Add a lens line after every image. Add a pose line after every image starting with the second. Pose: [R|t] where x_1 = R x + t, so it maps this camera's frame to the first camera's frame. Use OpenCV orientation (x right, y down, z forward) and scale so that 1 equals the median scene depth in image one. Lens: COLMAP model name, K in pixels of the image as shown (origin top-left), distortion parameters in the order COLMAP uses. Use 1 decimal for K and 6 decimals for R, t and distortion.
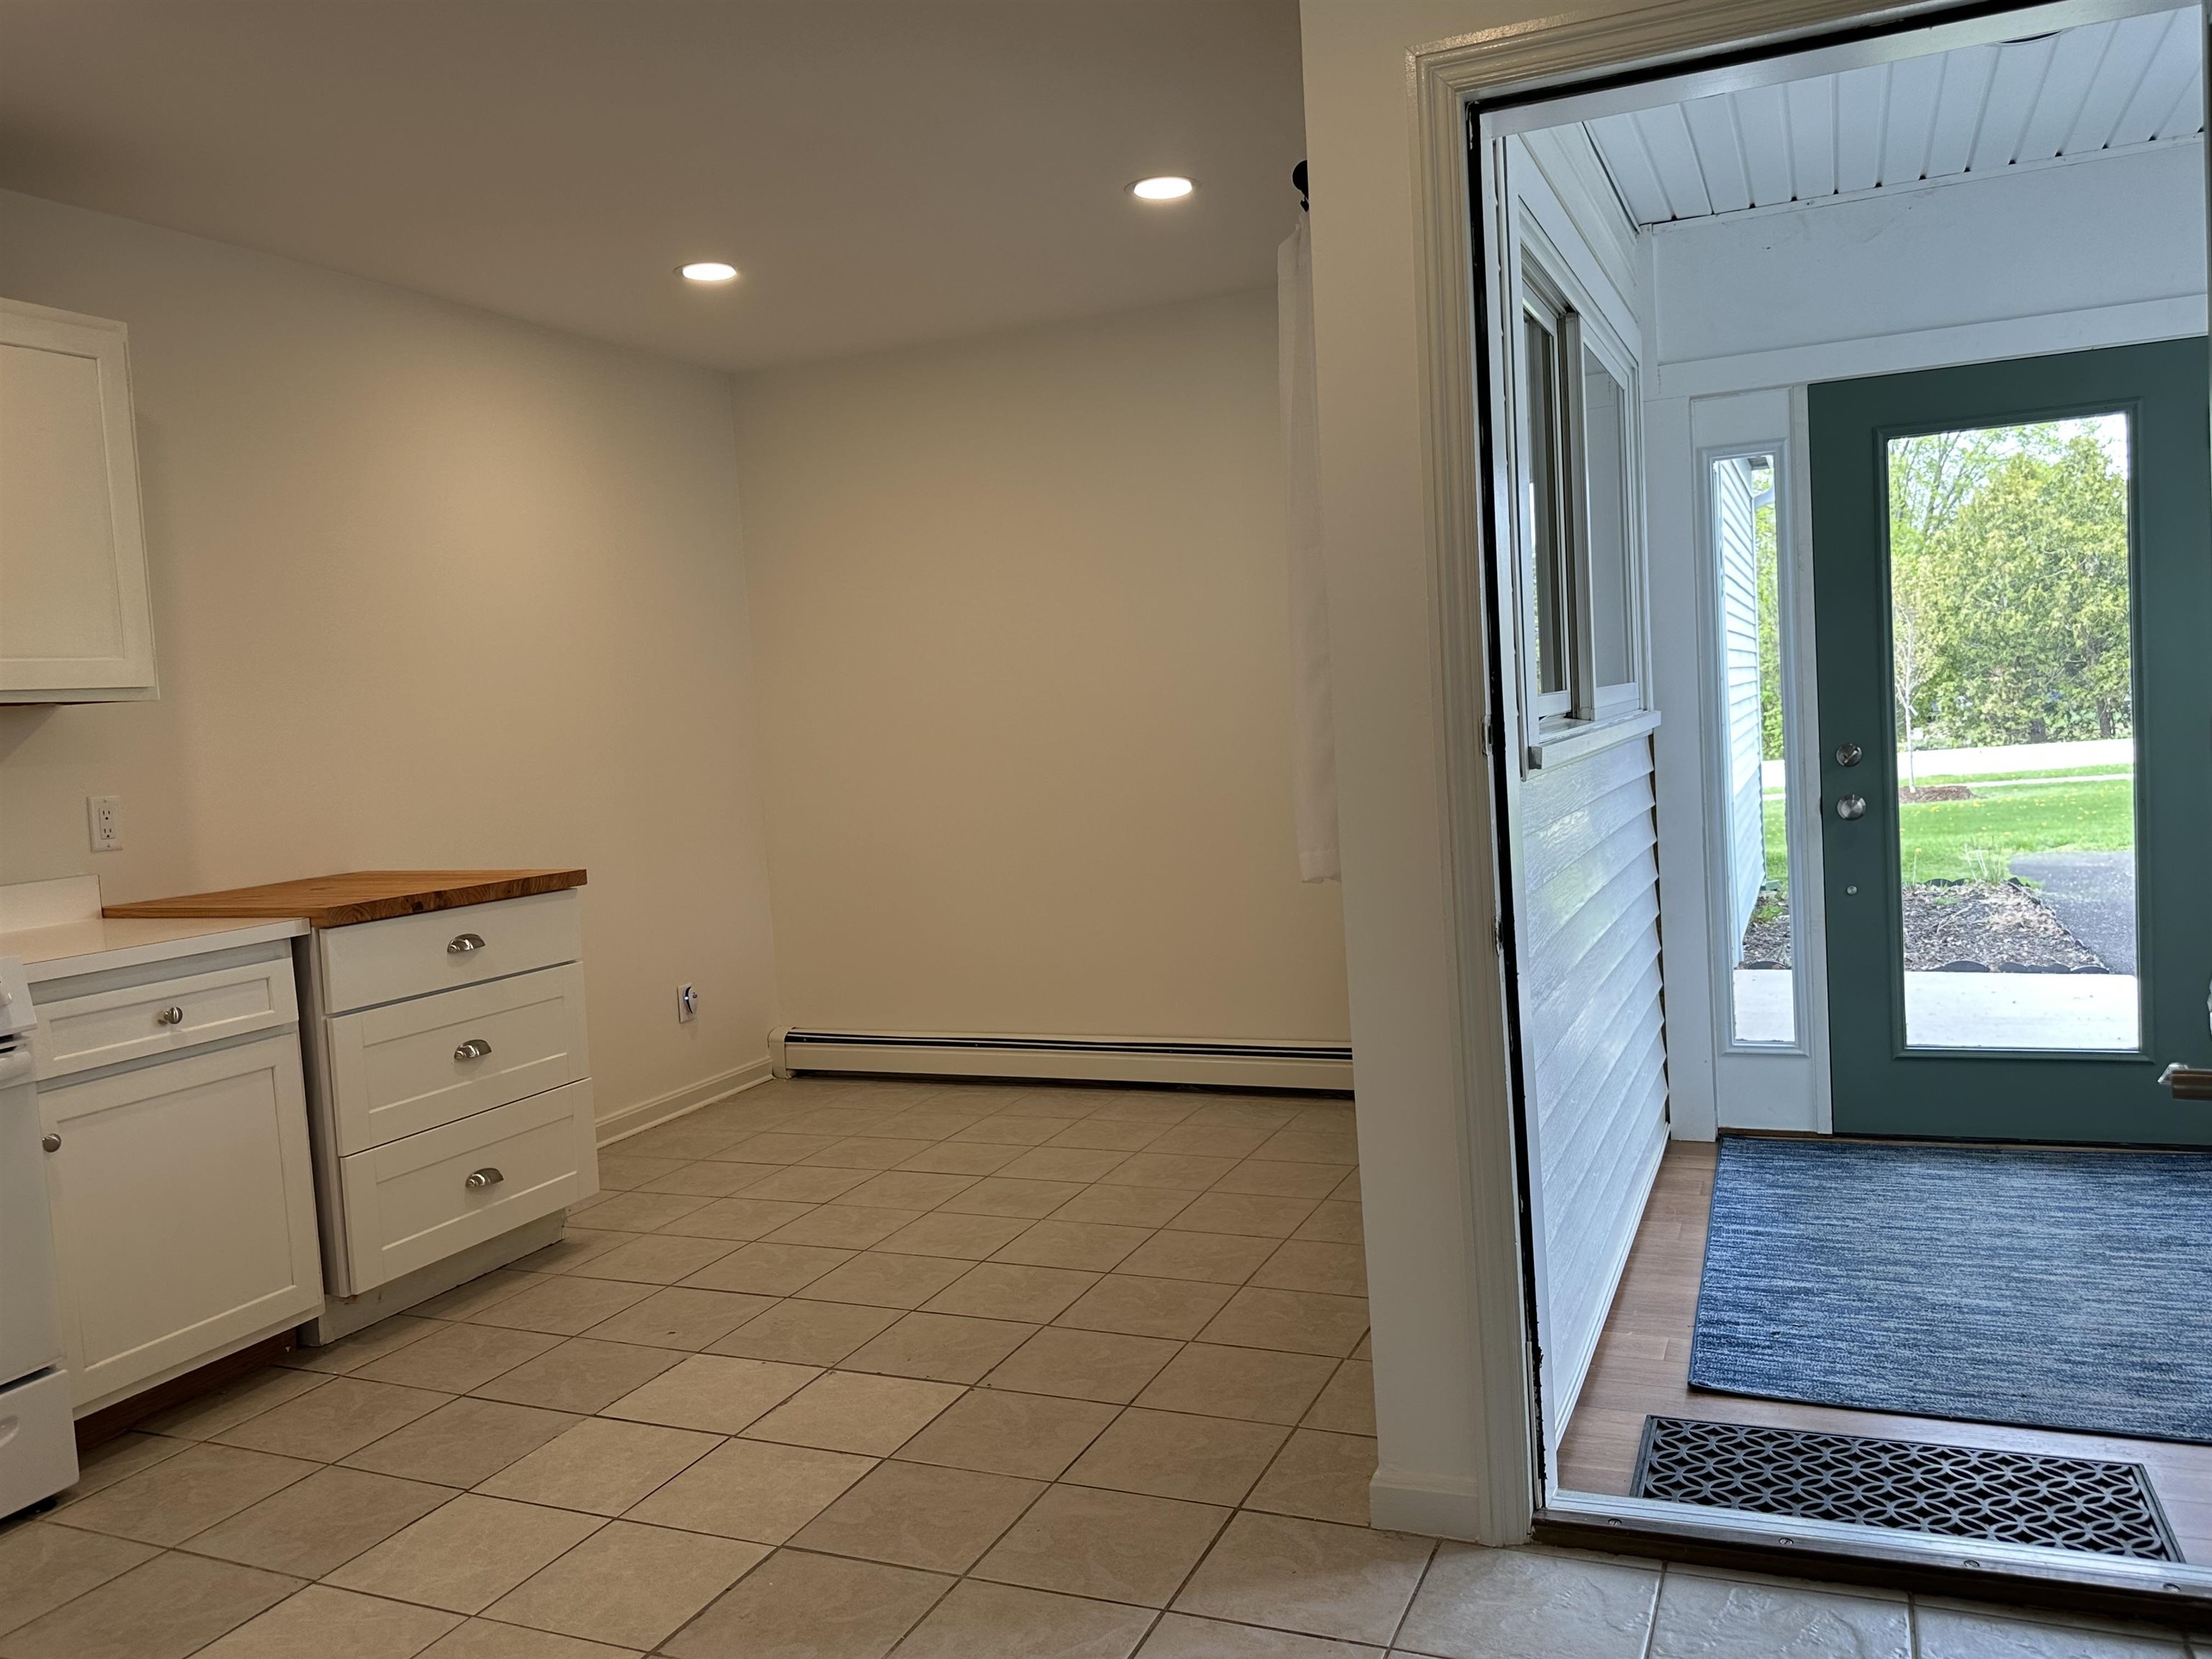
lens RADIAL K [[1703.5, 0, 1097.6], [0, 1703.5, 820.5], [0, 0, 1]] dist [0.046100, -0.072668]
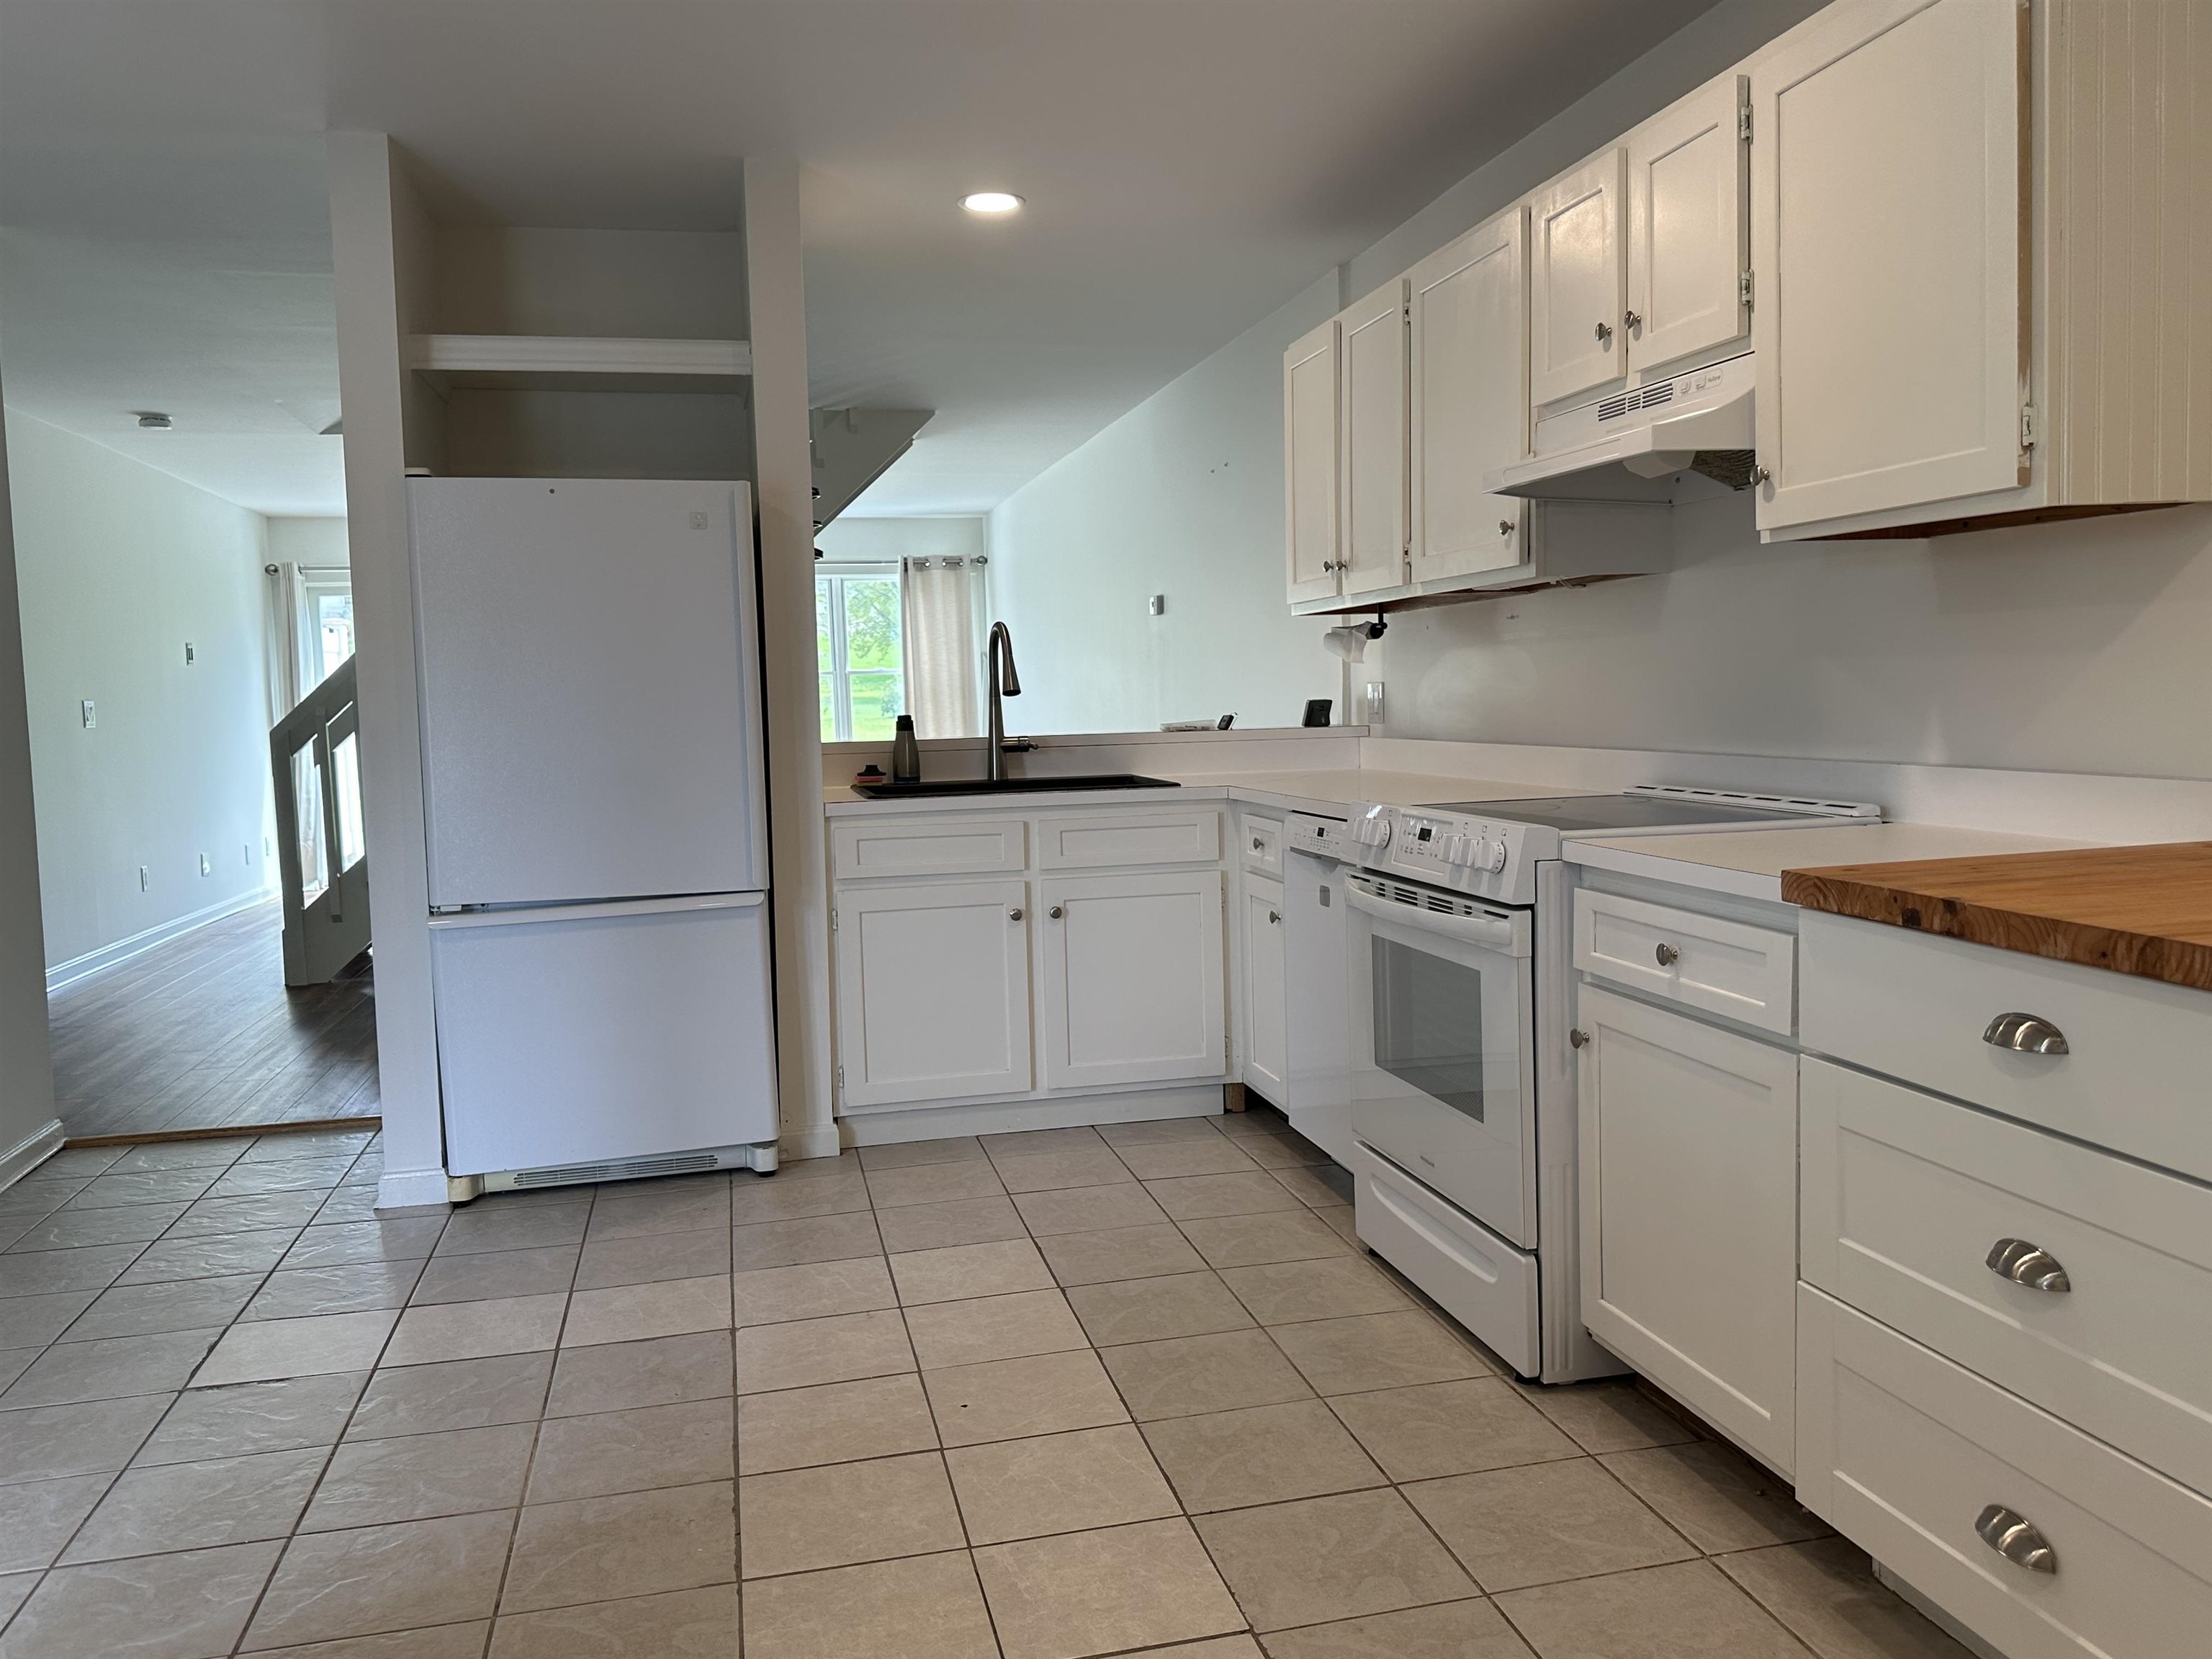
lens RADIAL K [[1703.5, 0, 1104.5], [0, 1703.5, 839.3], [0, 0, 1]] dist [0.046100, -0.072668]
pose [[-0.803161, 0.138985, -0.579324, 0.092048], [0.040542, 0.982904, 0.179601, -0.077477], [0.594382, 0.120762, -0.795064, 1.327896]]
